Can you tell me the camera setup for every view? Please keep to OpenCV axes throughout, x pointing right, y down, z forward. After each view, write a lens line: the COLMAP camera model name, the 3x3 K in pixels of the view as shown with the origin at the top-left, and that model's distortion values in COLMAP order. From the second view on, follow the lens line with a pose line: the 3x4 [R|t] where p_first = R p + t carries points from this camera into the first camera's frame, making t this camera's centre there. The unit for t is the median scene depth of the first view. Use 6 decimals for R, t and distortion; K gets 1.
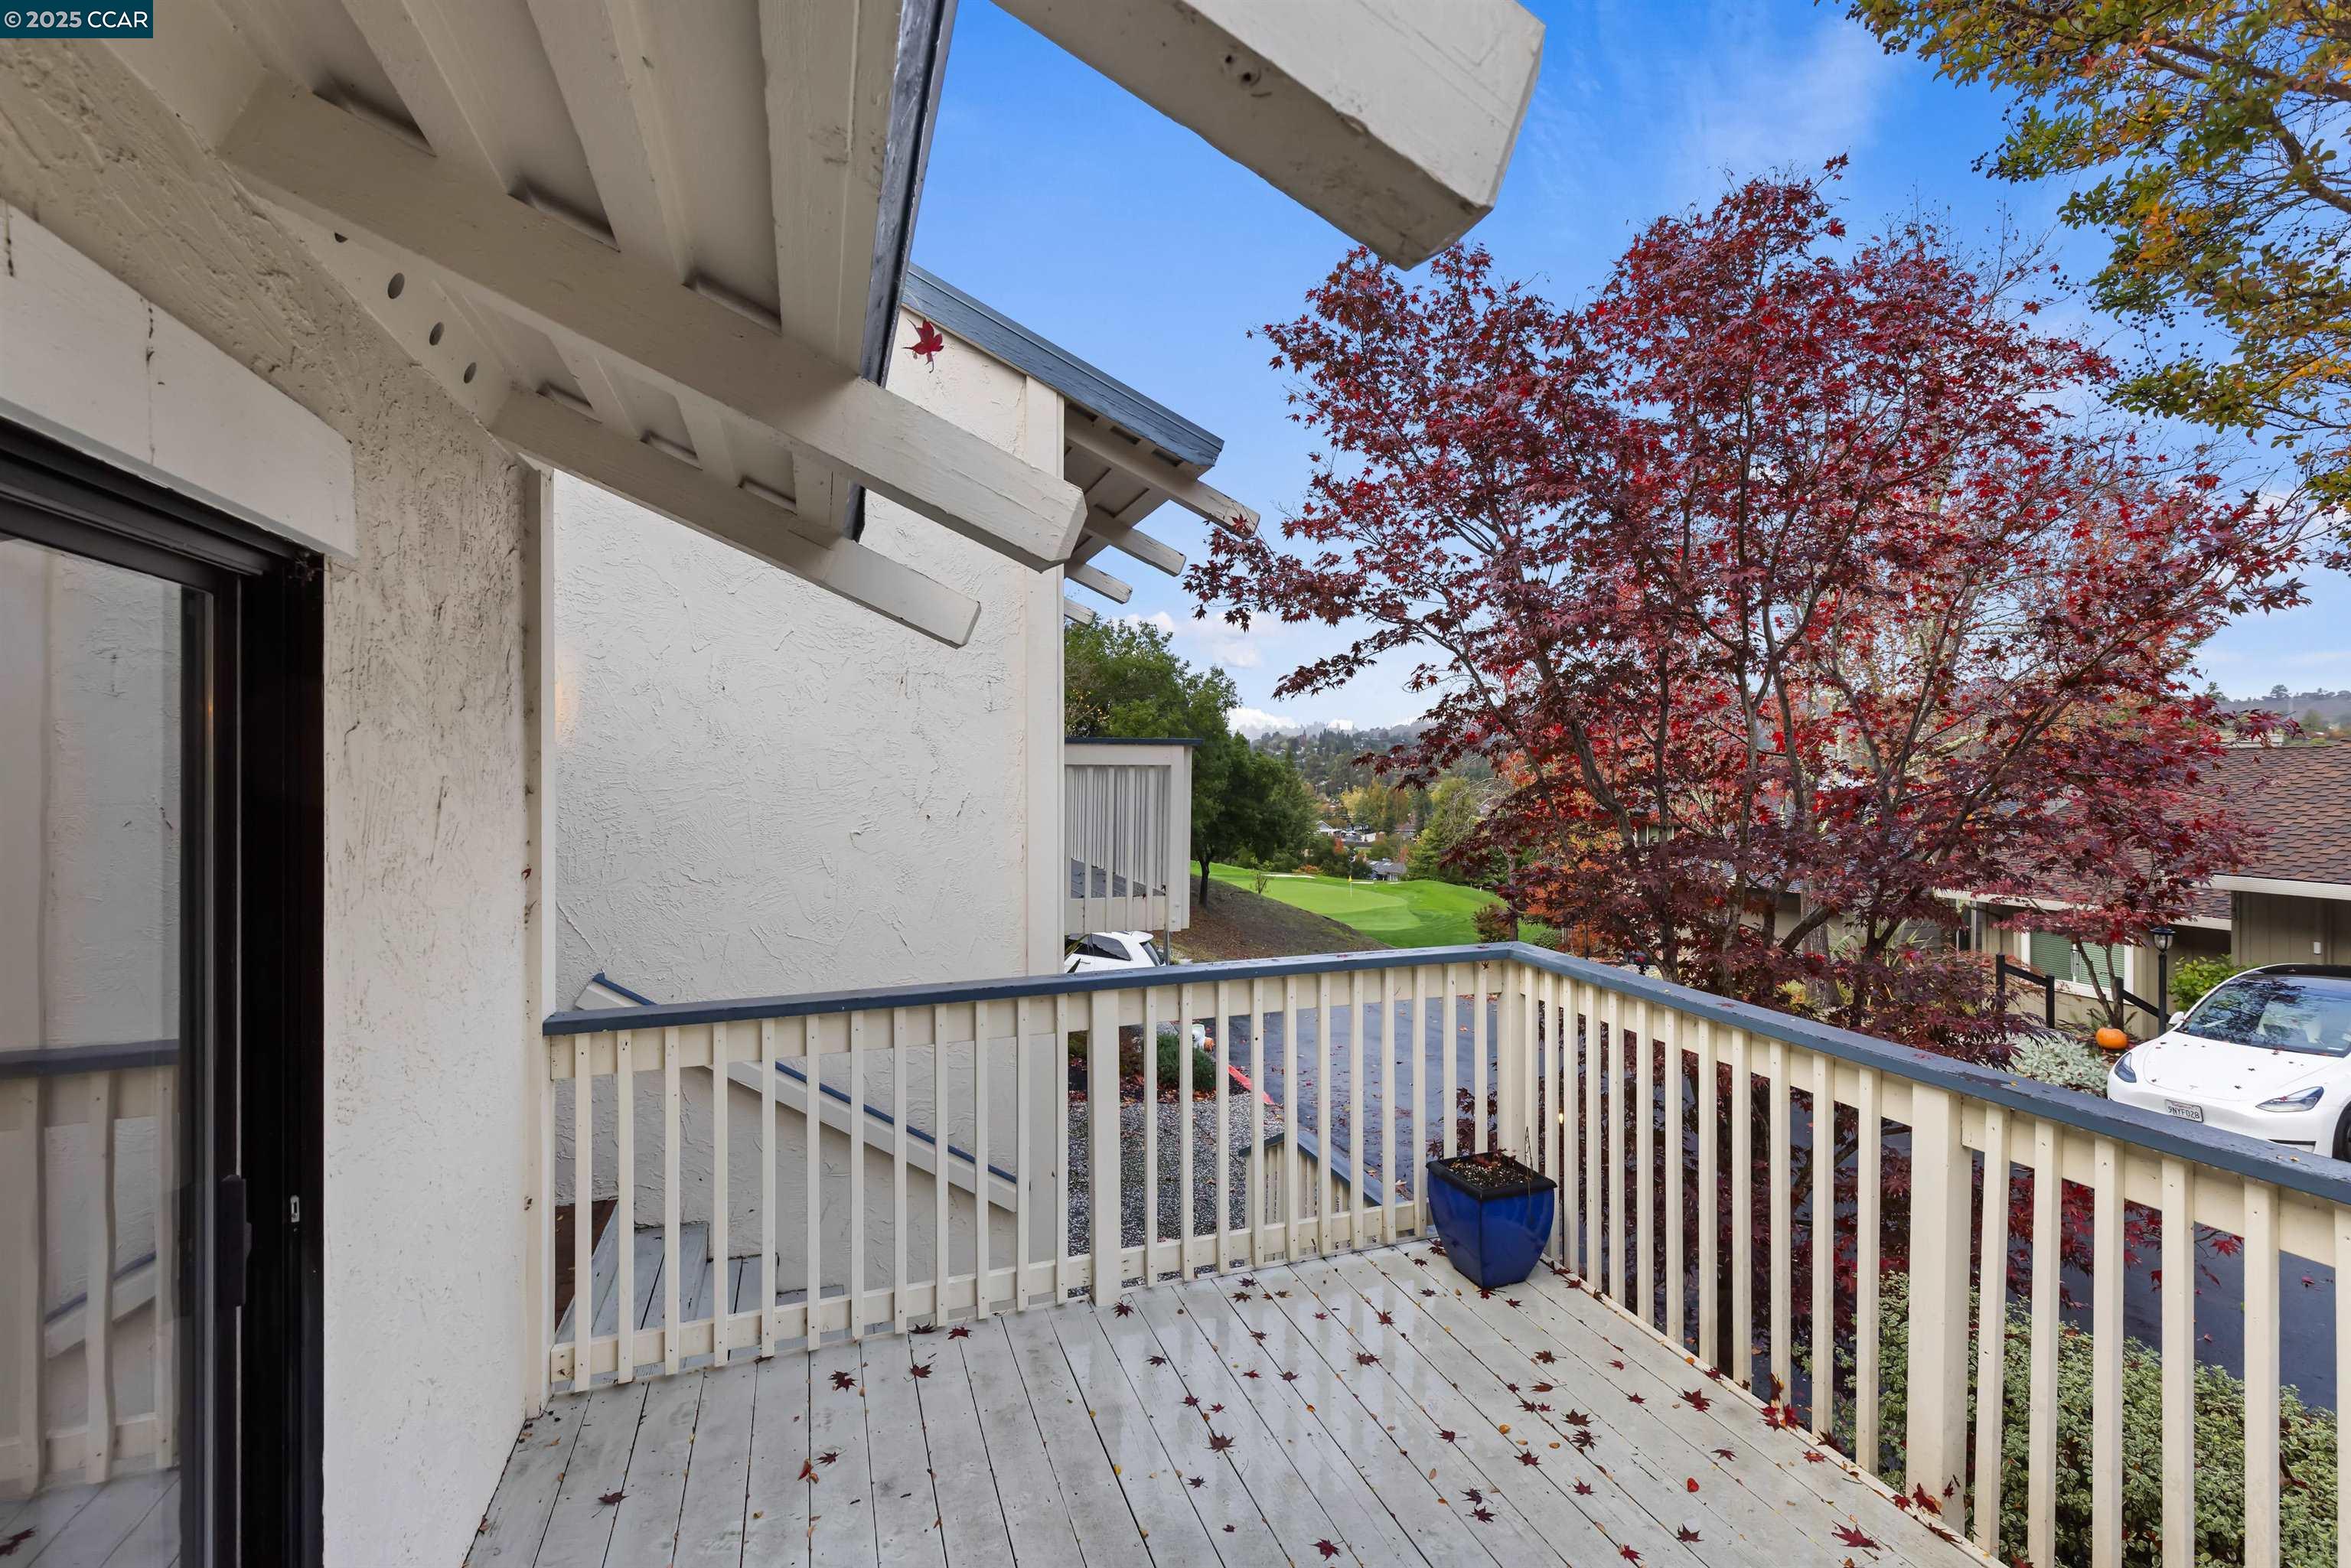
lens RADIAL K [[1038.4, 0, 1175.5], [0, 1038.4, 784.0], [0, 0, 1]] dist [0.000308, 0.000148]
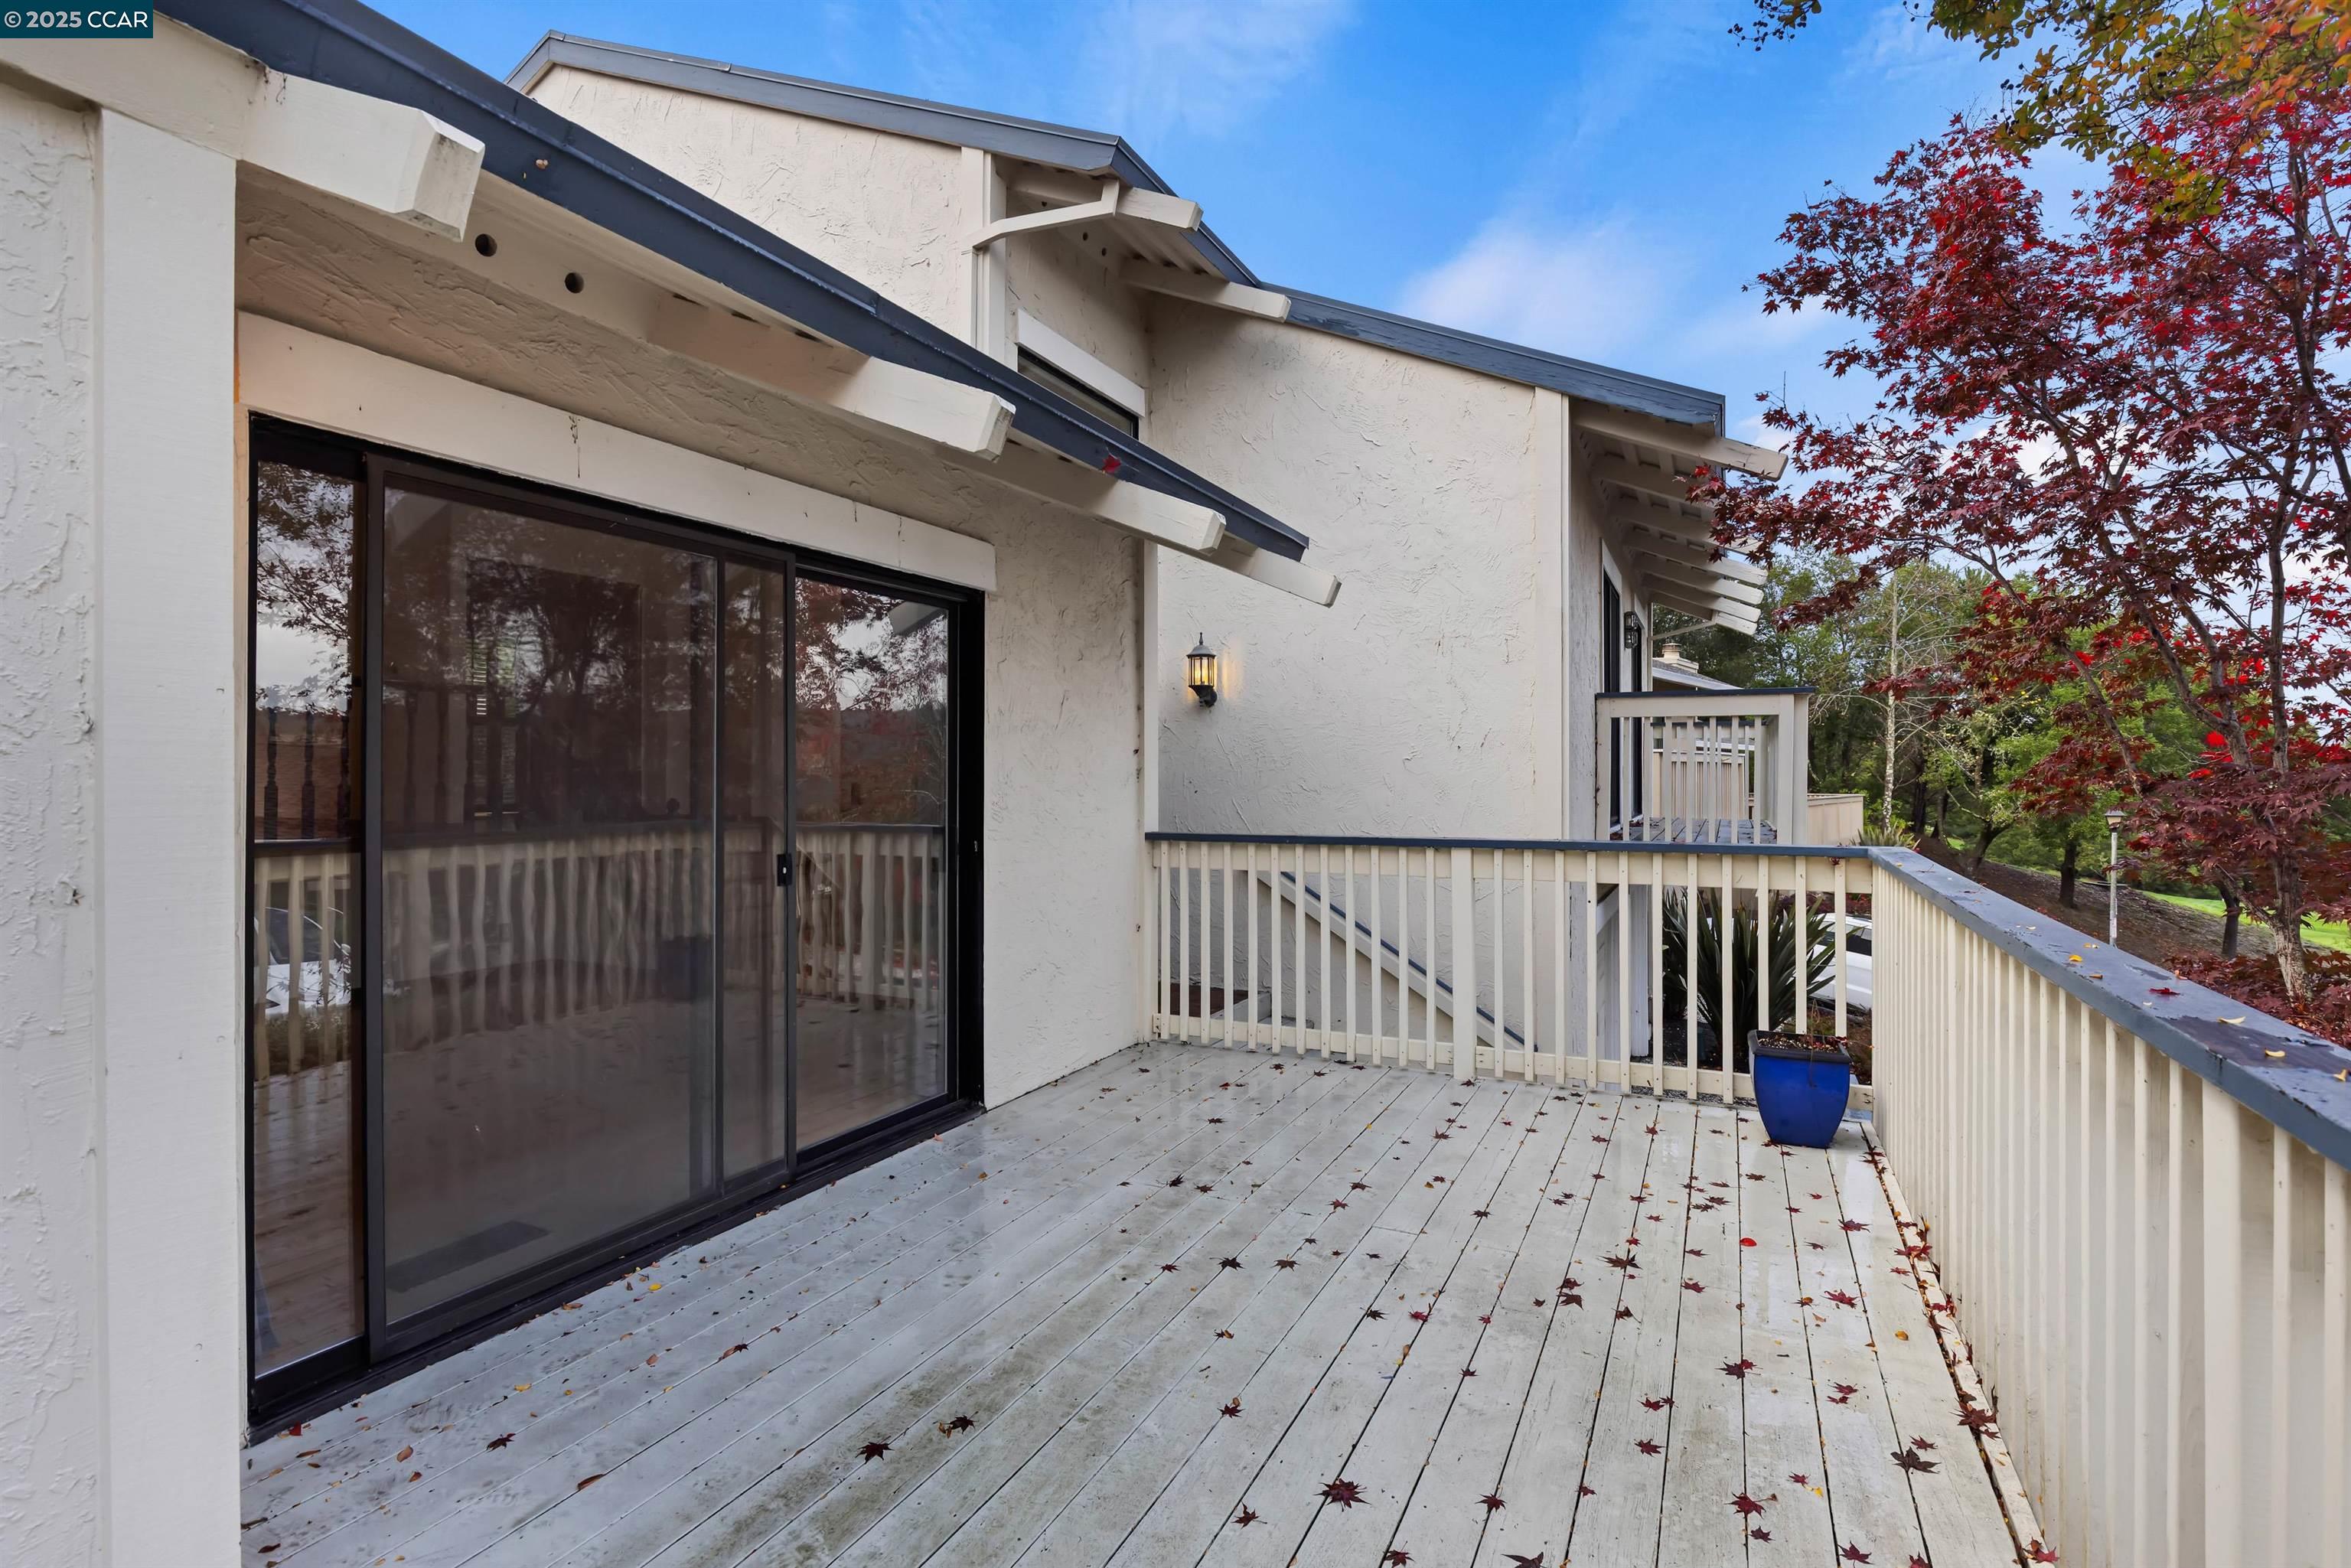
lens RADIAL K [[1039.4, 0, 1202.9], [0, 1039.4, 791.5], [0, 0, 1]] dist [0.000251, -0.000072]
pose [[0.703130, 0.011812, -0.710963, 0.757463], [-0.011177, 0.999922, 0.005559, 0.136960], [0.710973, 0.004038, 0.703207, -0.232442]]
